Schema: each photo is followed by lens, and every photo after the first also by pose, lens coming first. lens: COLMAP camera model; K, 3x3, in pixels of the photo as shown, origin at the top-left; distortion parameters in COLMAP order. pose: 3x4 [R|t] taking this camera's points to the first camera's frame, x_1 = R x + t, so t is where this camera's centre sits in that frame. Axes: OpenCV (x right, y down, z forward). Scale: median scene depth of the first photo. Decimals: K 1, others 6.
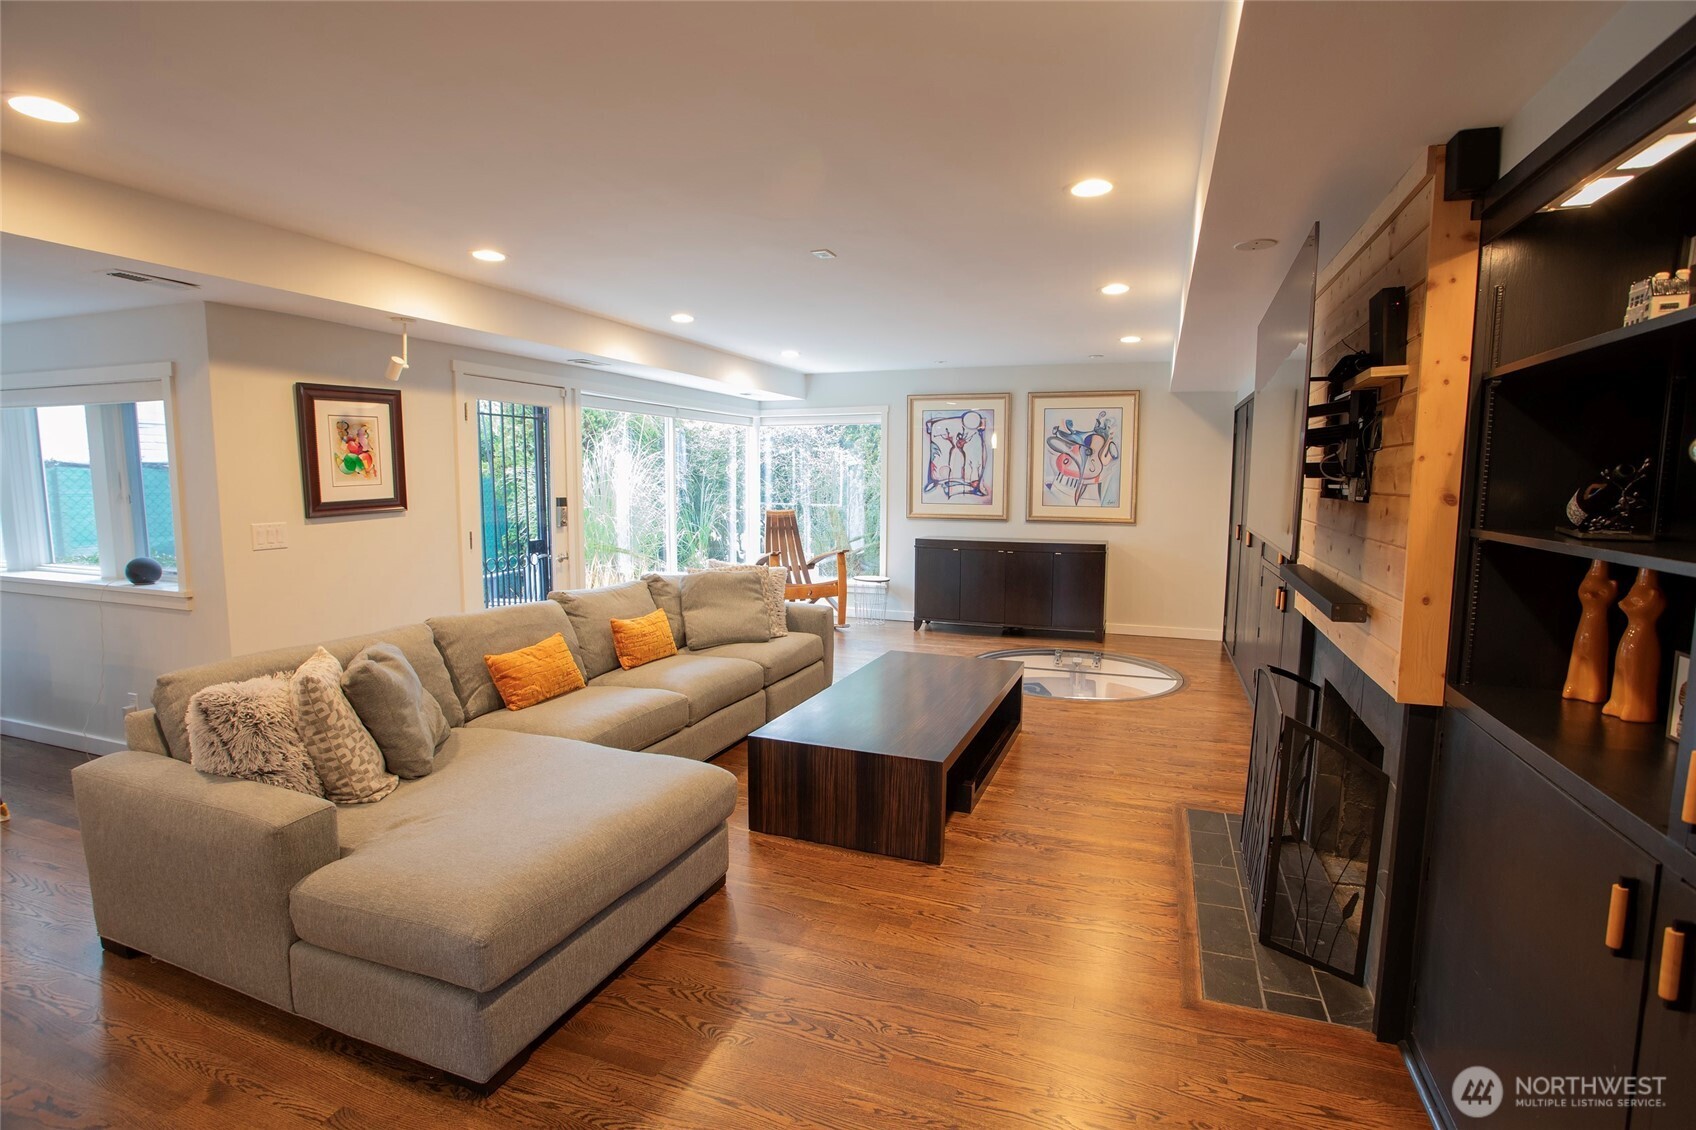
lens RADIAL K [[823.4, 0, 848.0], [0, 823.4, 565.0], [0, 0, 1]] dist [-0.070059, 0.029935]
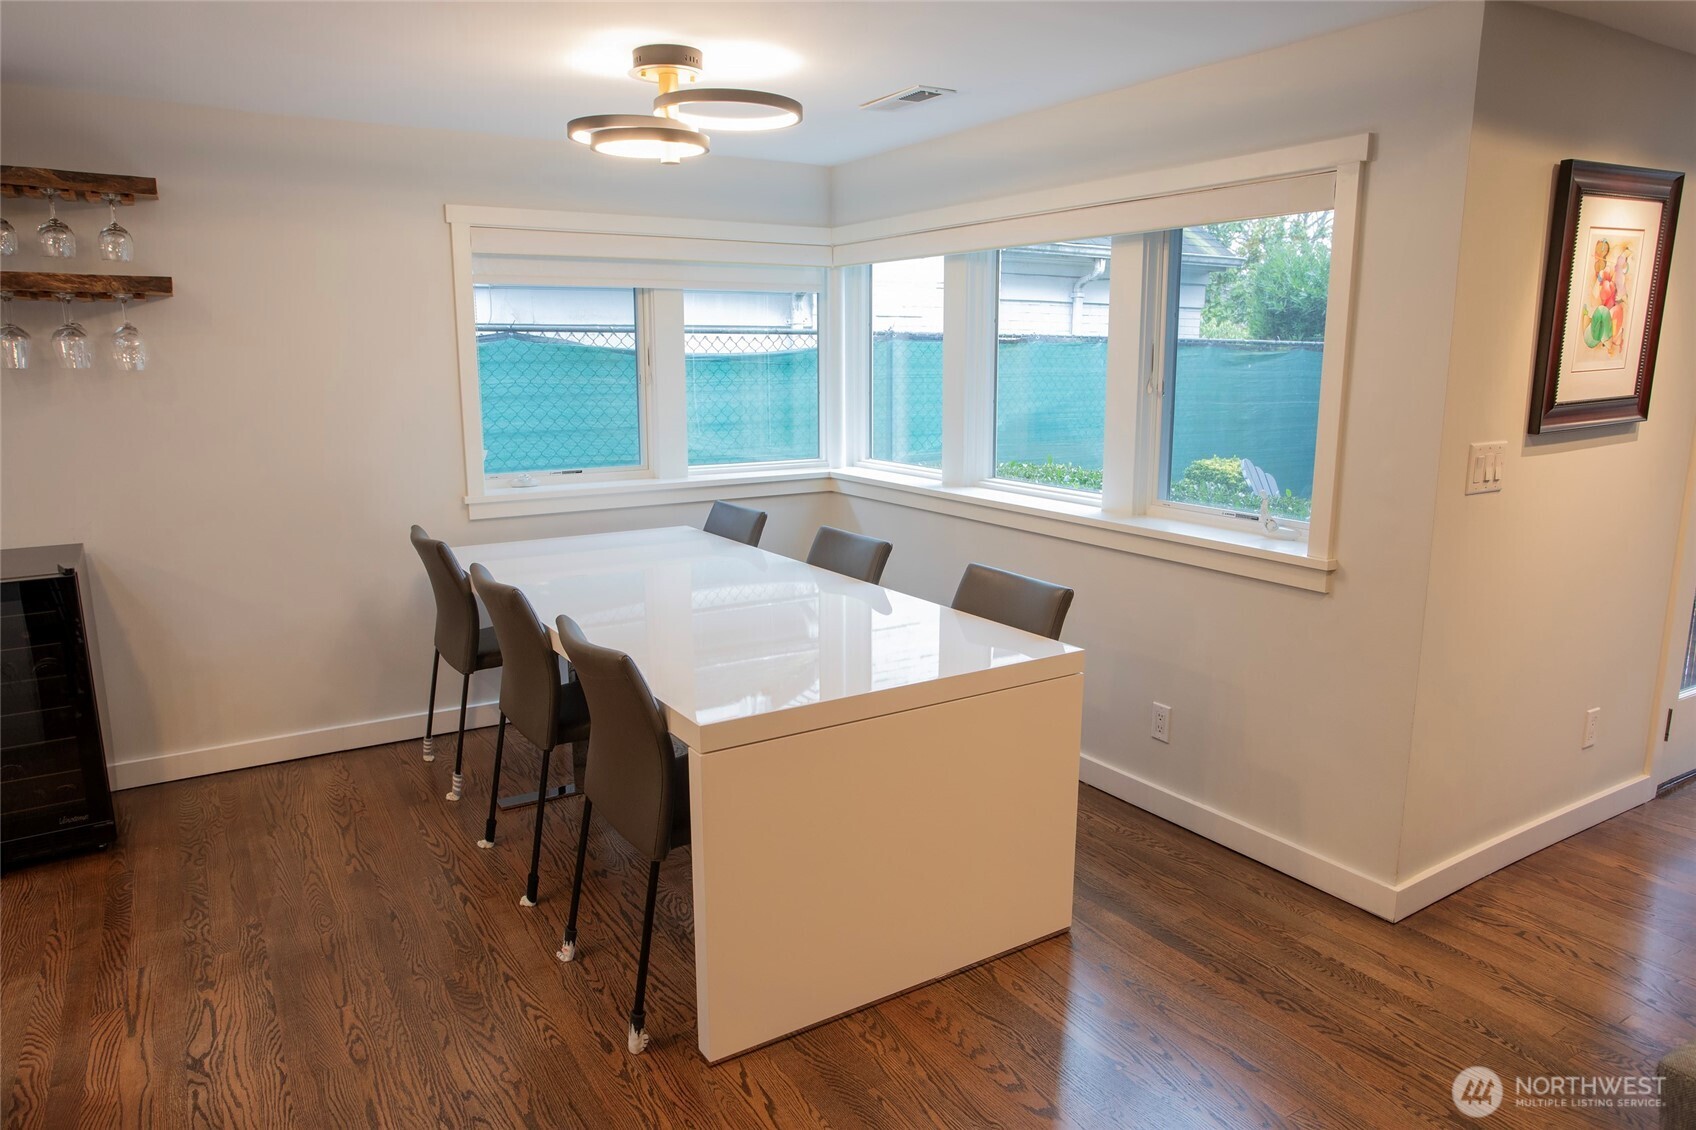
lens RADIAL K [[1097.8, 0, 849.3], [0, 1097.8, 570.9], [0, 0, 1]] dist [-0.072517, 0.076597]
pose [[0.791510, 0.113568, -0.600511, -0.571437], [-0.061614, 0.992405, 0.106471, -0.016970], [0.608042, -0.047273, 0.792496, 0.170096]]
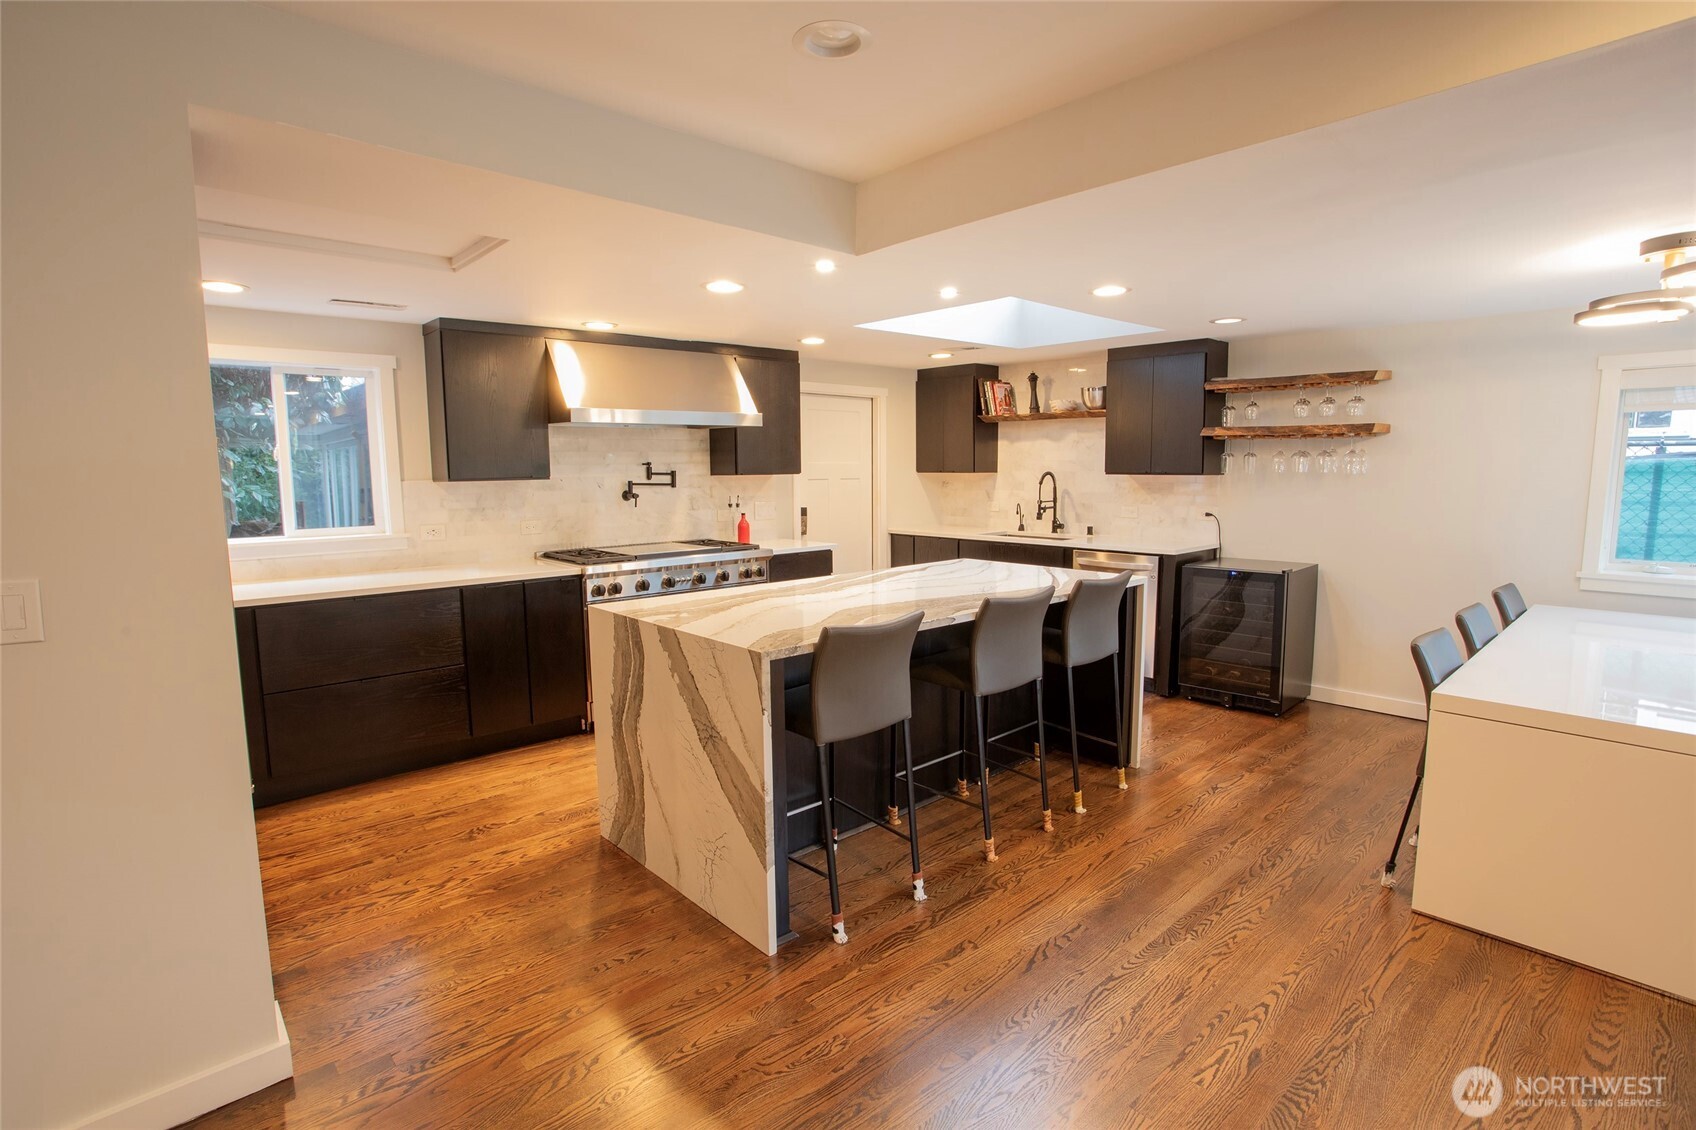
lens RADIAL K [[823.4, 0, 848.0], [0, 823.4, 565.0], [0, 0, 1]] dist [-0.070059, 0.029935]
pose [[-0.464379, 0.100413, -0.879926, -0.185212], [-0.097353, 0.981743, 0.163409, -0.036853], [0.880270, 0.161547, -0.446125, 0.394989]]
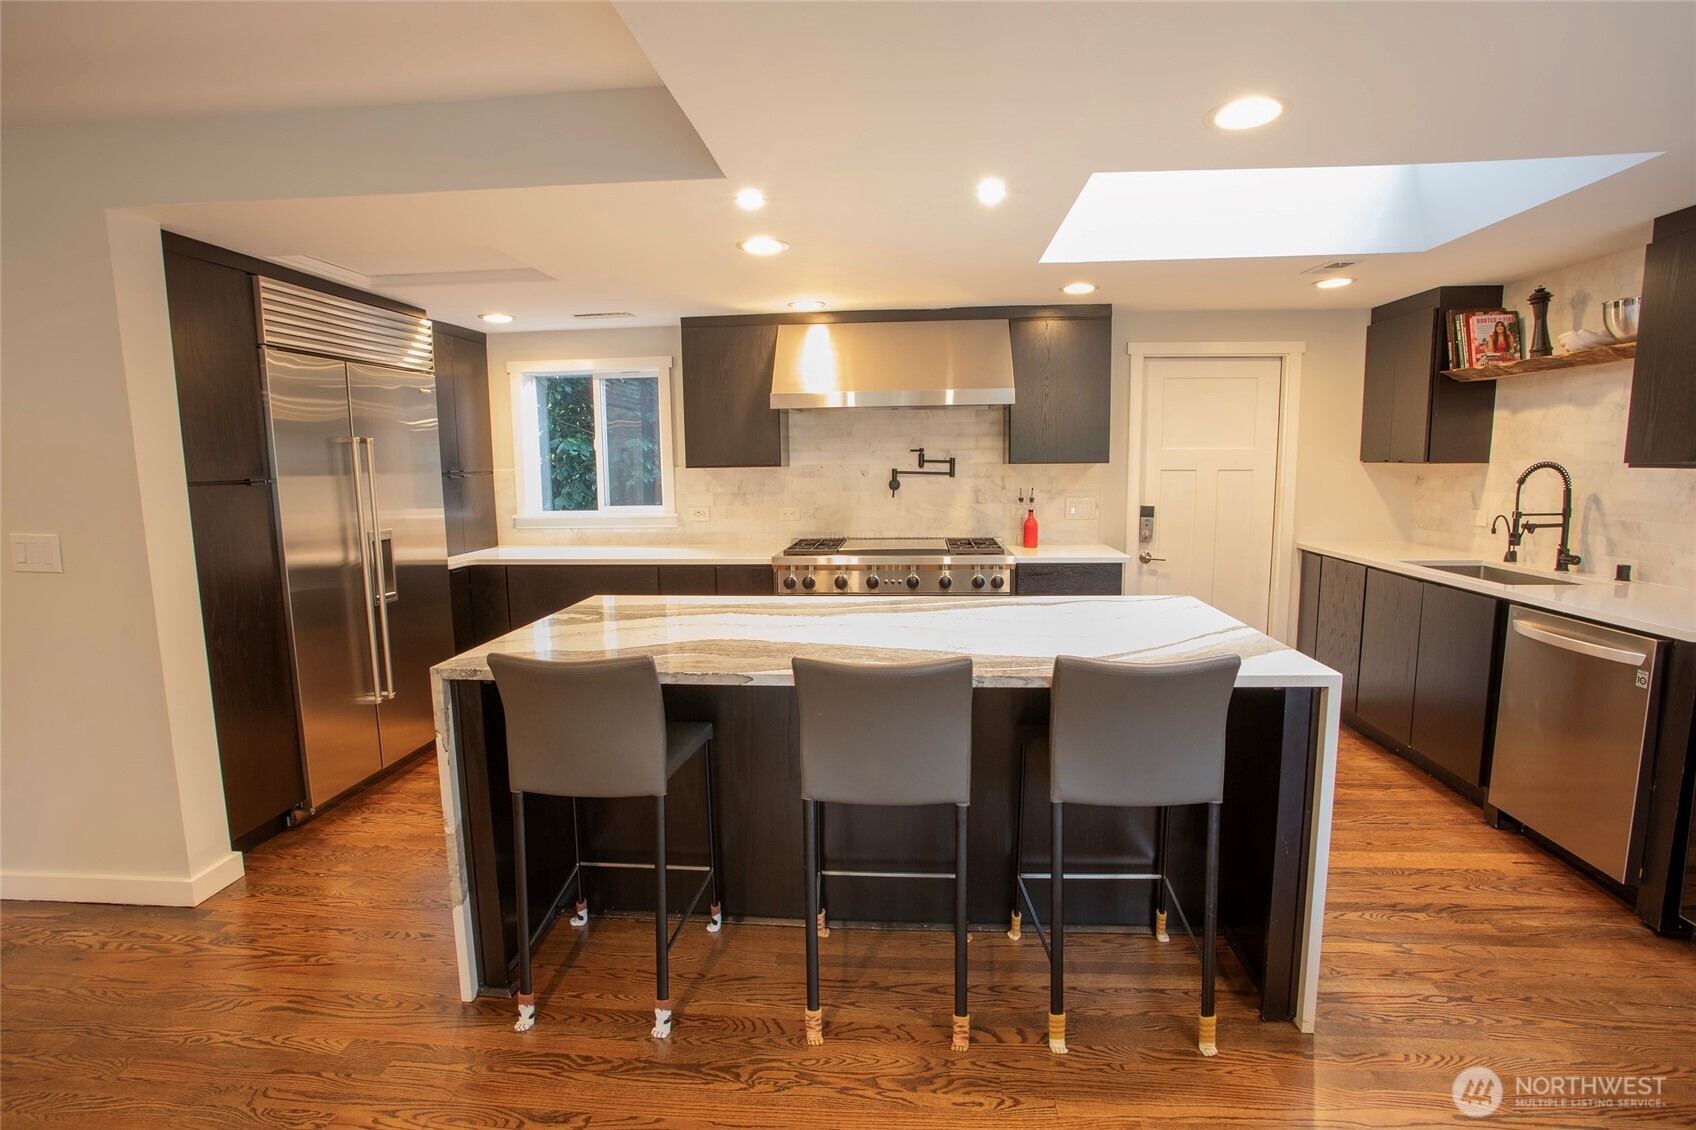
lens RADIAL K [[823.4, 0, 848.0], [0, 823.4, 565.0], [0, 0, 1]] dist [-0.070059, 0.029935]
pose [[-0.964391, 0.037646, -0.261789, -0.774177], [-0.026005, 0.971525, 0.235506, -0.066107], [0.263200, 0.233928, -0.935951, 0.623585]]
